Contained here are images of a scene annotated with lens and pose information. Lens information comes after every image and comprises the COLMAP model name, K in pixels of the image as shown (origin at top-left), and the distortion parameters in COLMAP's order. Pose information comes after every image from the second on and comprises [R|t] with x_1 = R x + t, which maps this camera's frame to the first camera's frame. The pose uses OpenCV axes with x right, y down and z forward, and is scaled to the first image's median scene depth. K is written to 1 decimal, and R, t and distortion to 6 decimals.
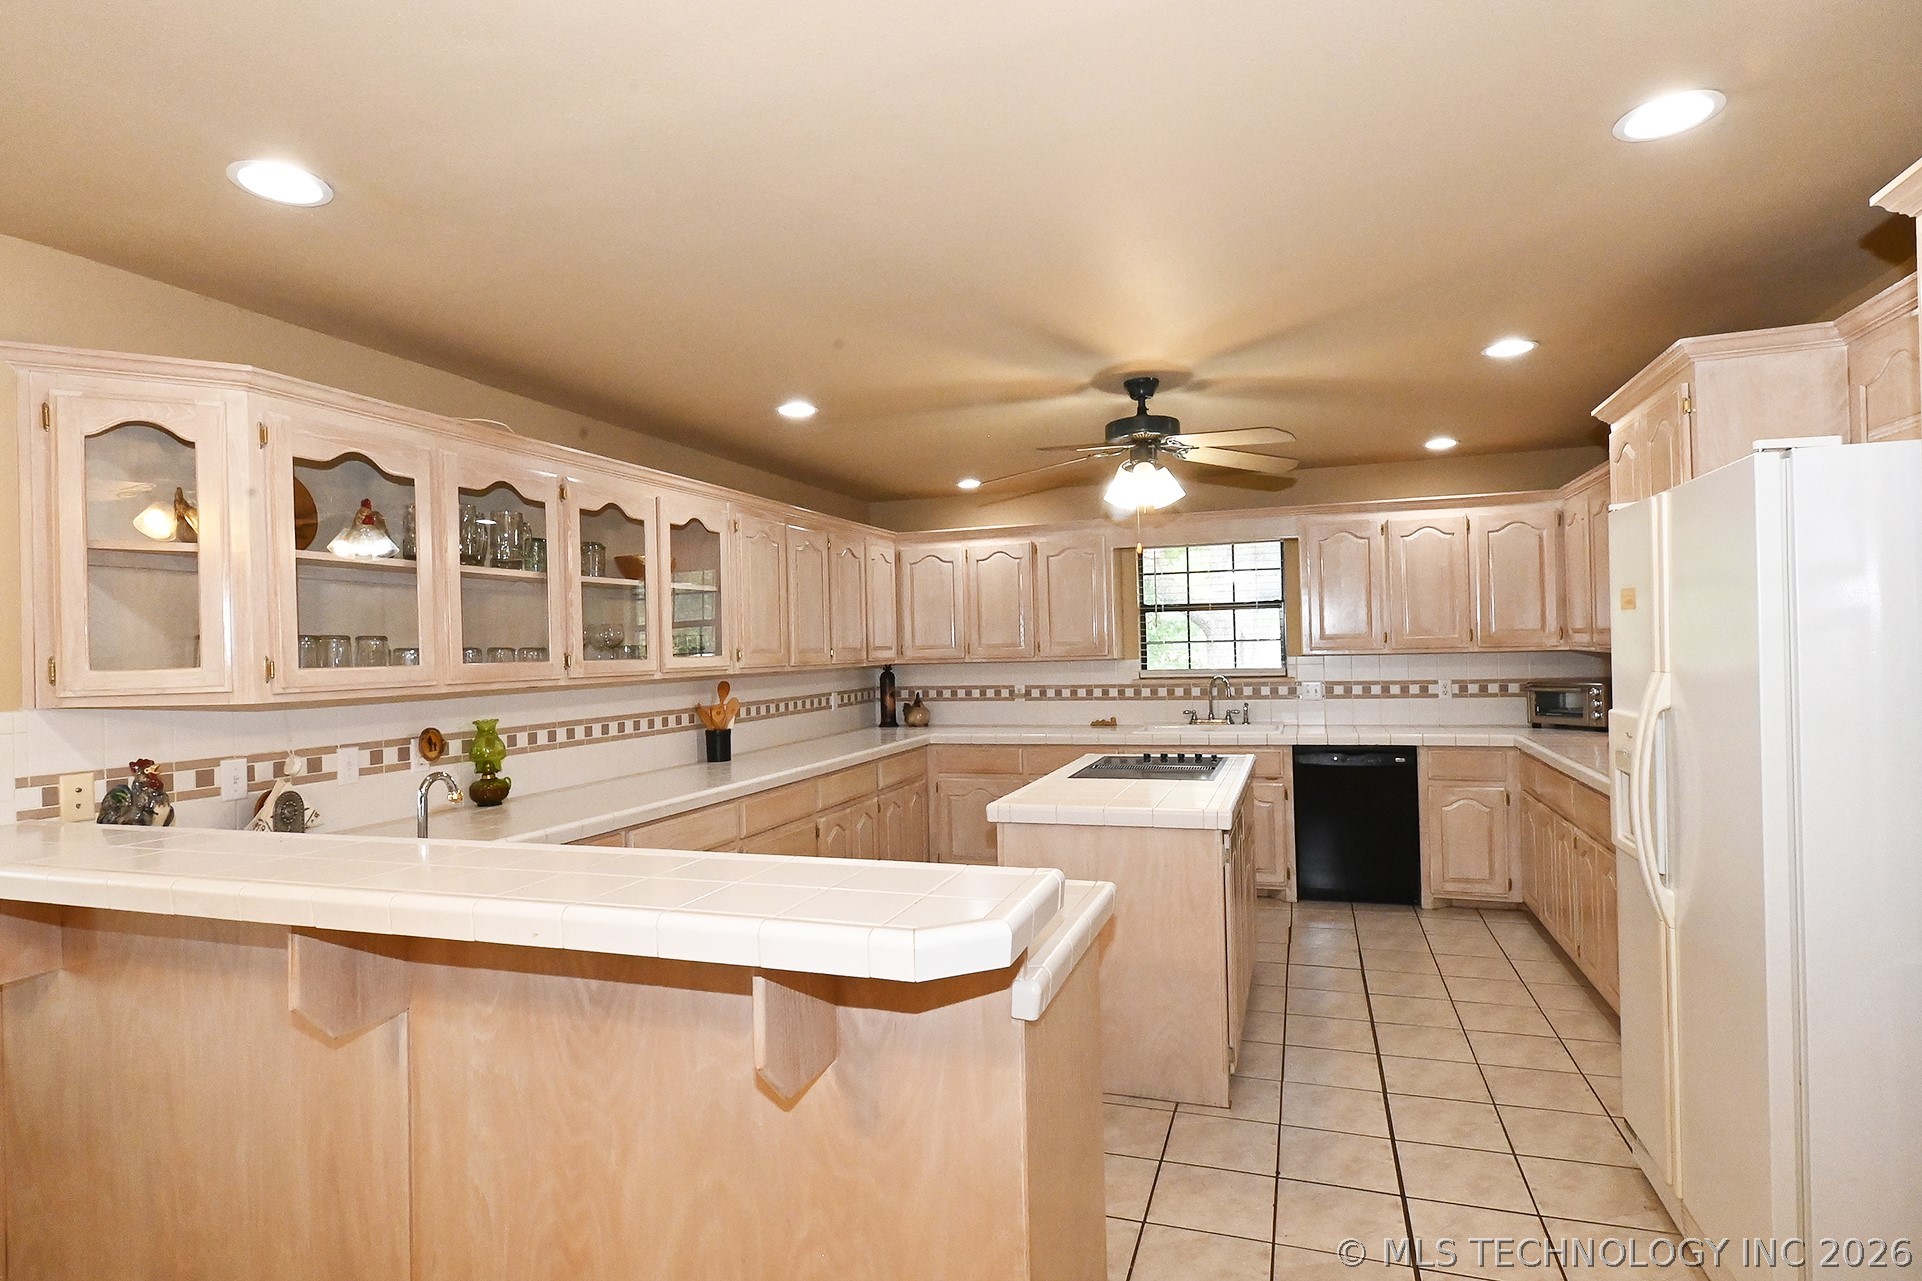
lens RADIAL K [[979.8, 0, 980.5], [0, 979.8, 644.6], [0, 0, 1]] dist [0.004706, -0.002004]
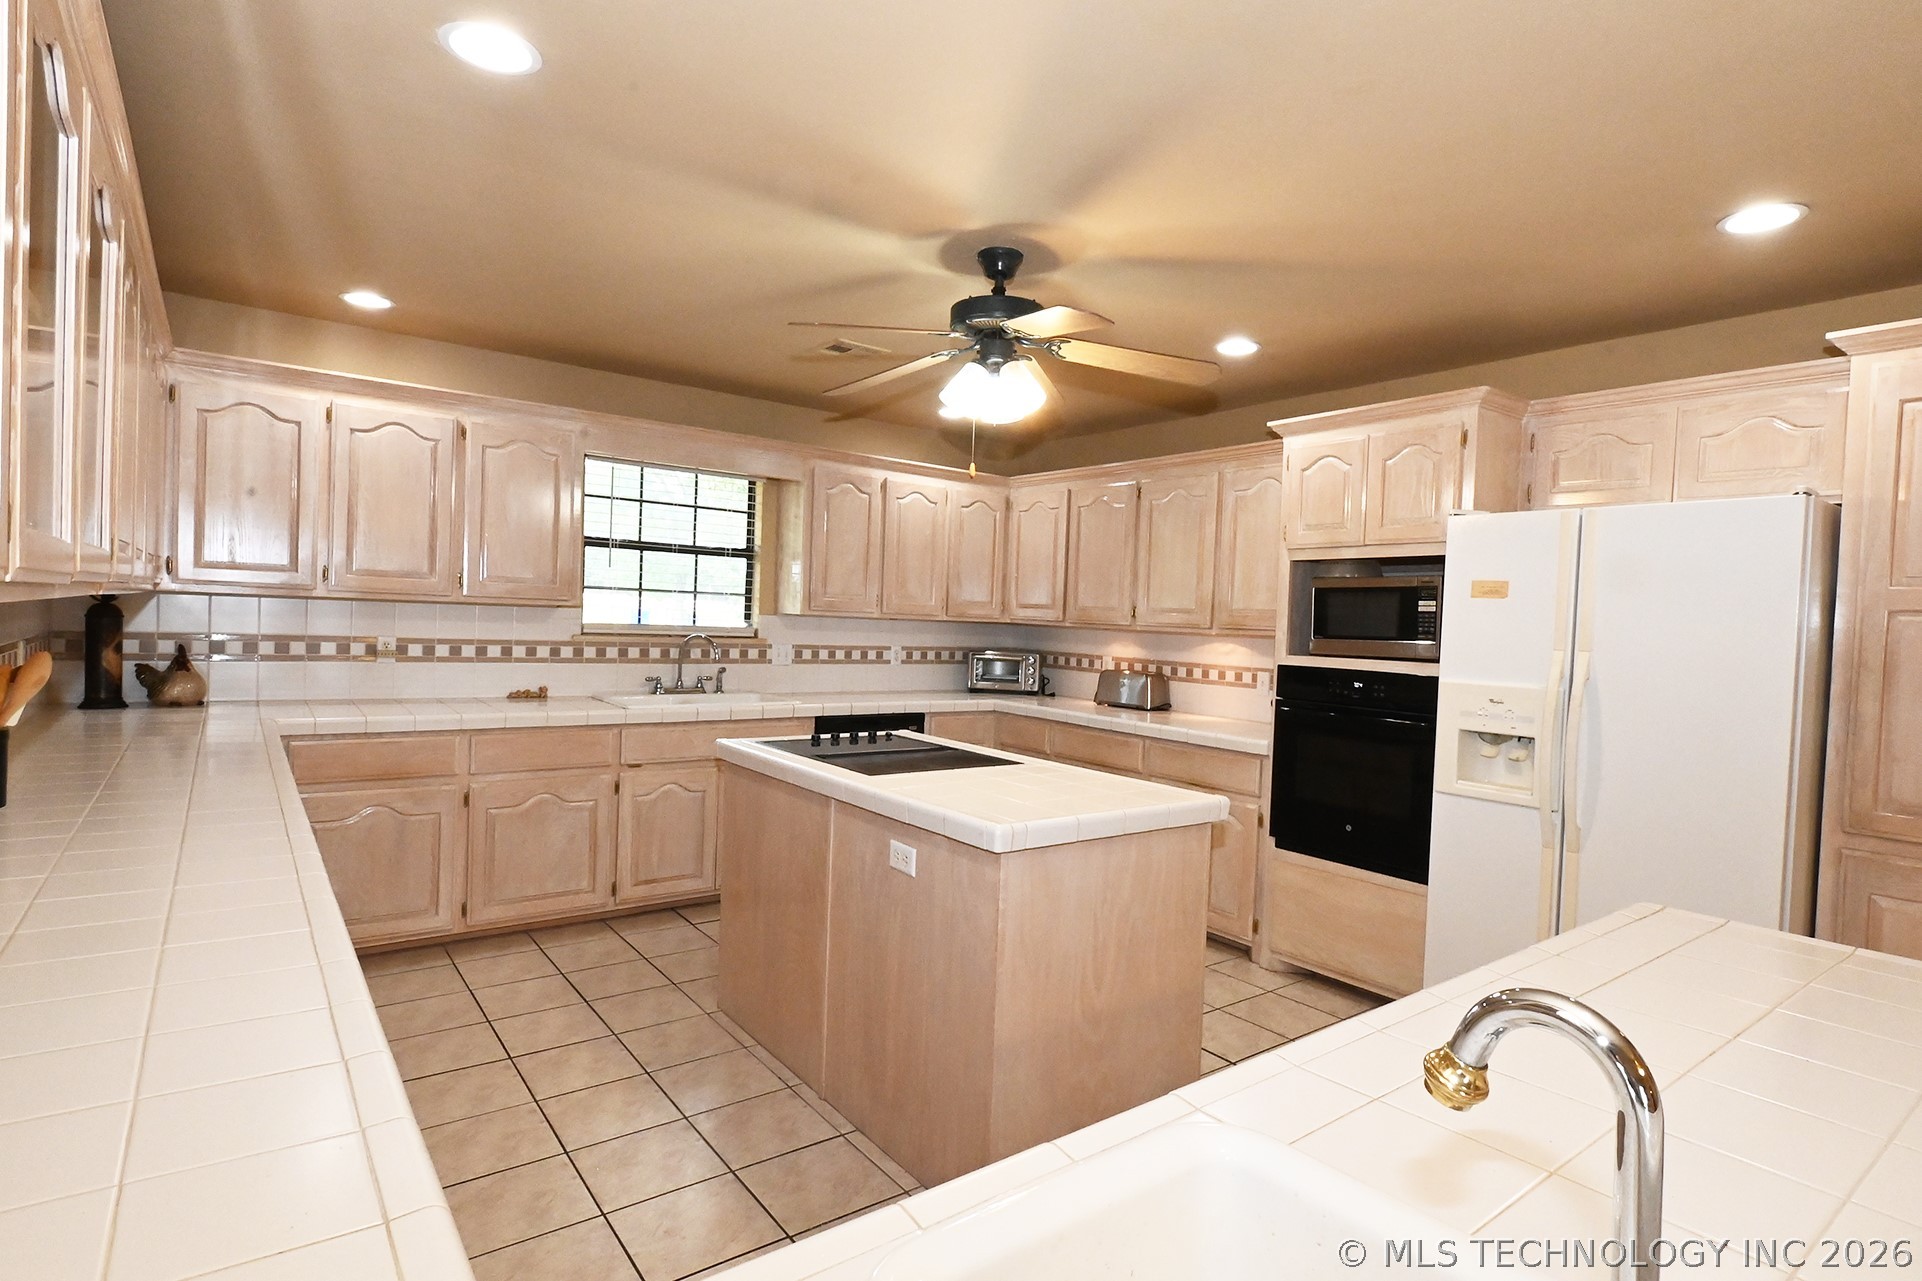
lens RADIAL K [[979.8, 0, 980.3], [0, 979.8, 646.1], [0, 0, 1]] dist [0.004706, -0.002004]
pose [[0.559102, 0.024207, 0.828745, -0.289752], [-0.057571, 0.998294, 0.009680, 0.019675], [-0.827098, -0.053124, 0.559542, 0.338771]]
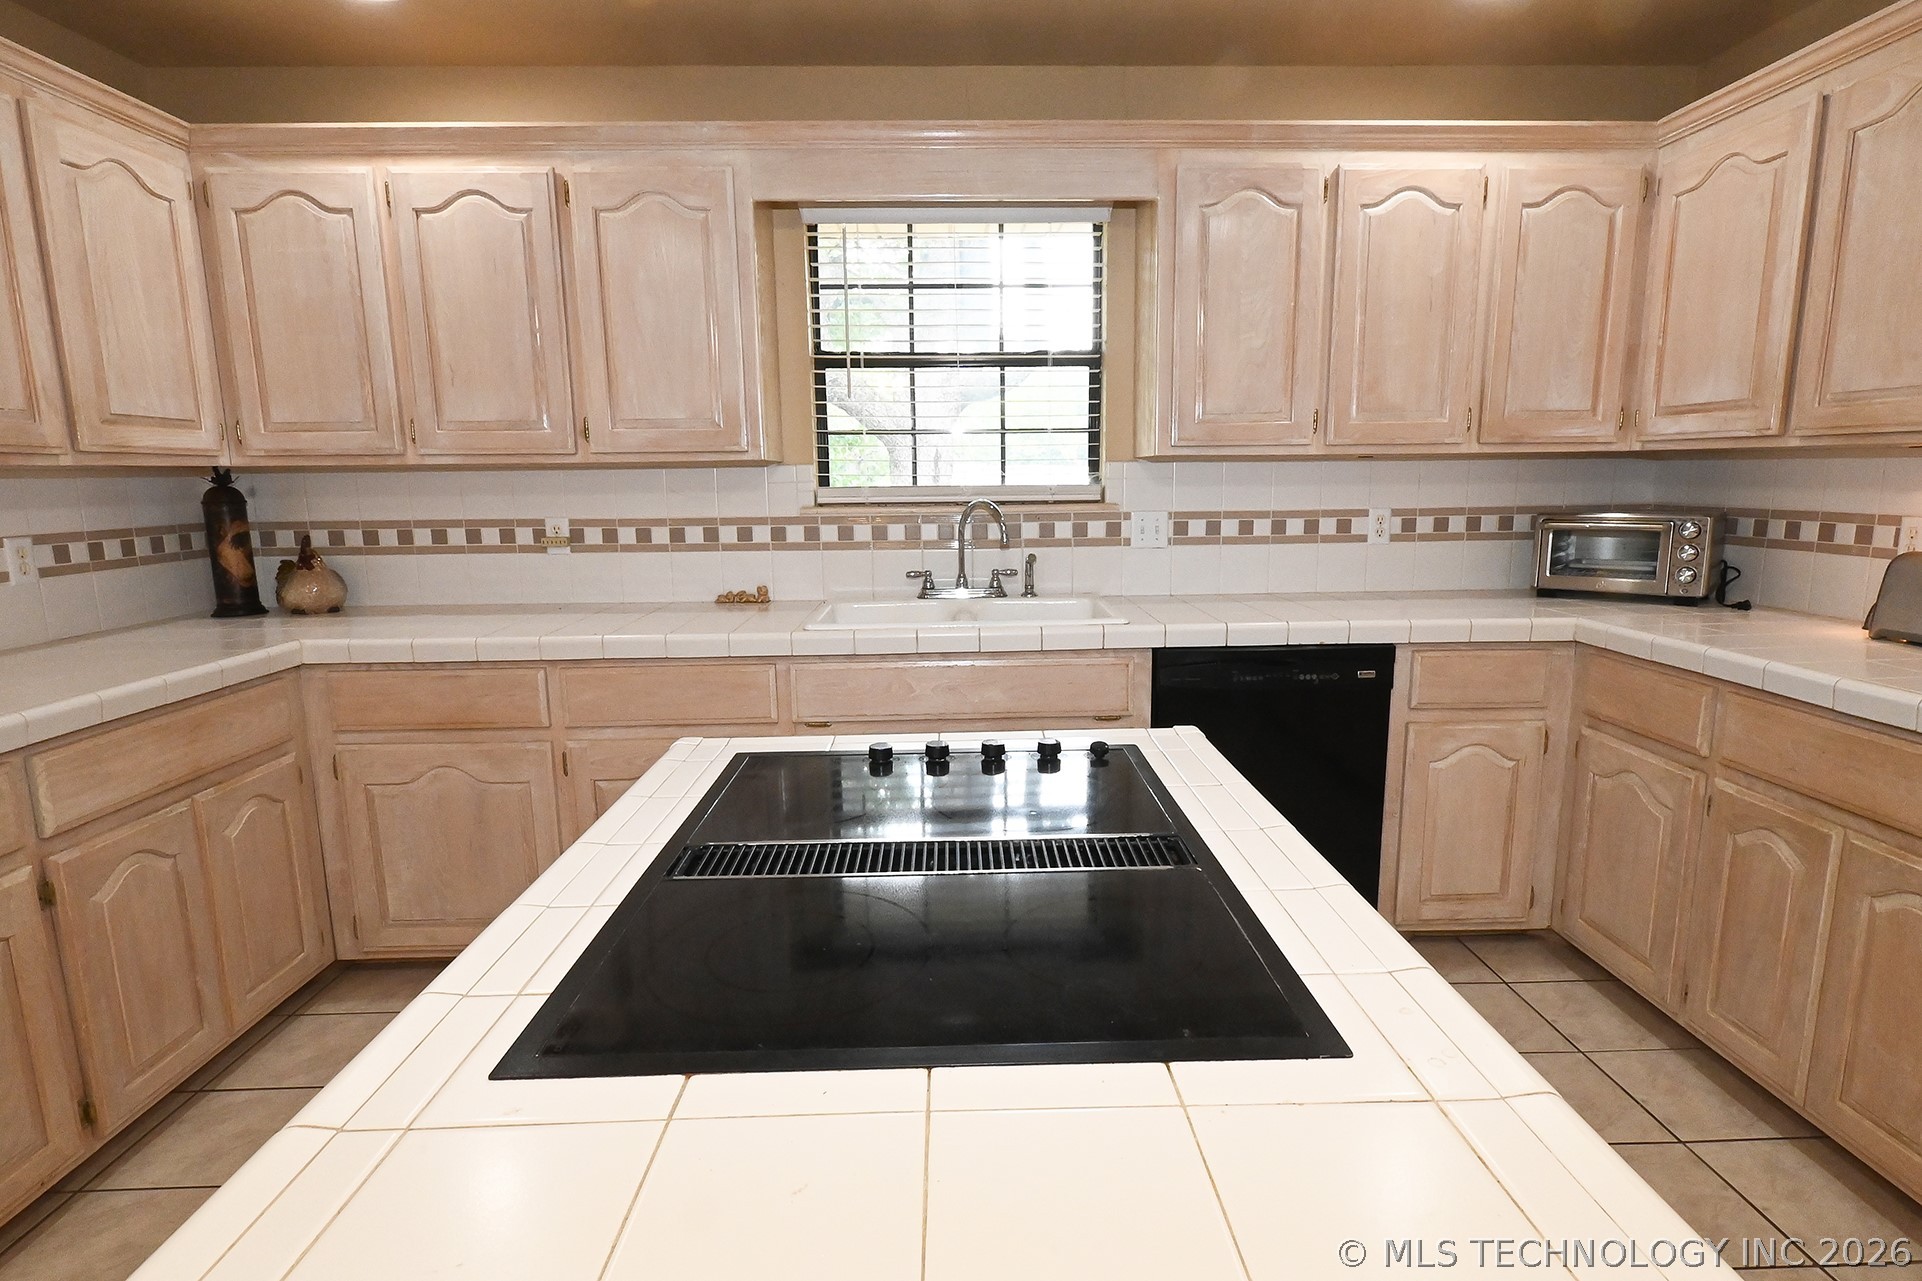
lens RADIAL K [[979.8, 0, 972.2], [0, 979.8, 648.2], [0, 0, 1]] dist [0.004706, -0.002004]
pose [[0.939962, -0.044187, 0.338406, 0.068881], [-0.013589, 0.985950, 0.166484, 0.022998], [-0.341008, -0.161088, 0.926156, 0.521006]]
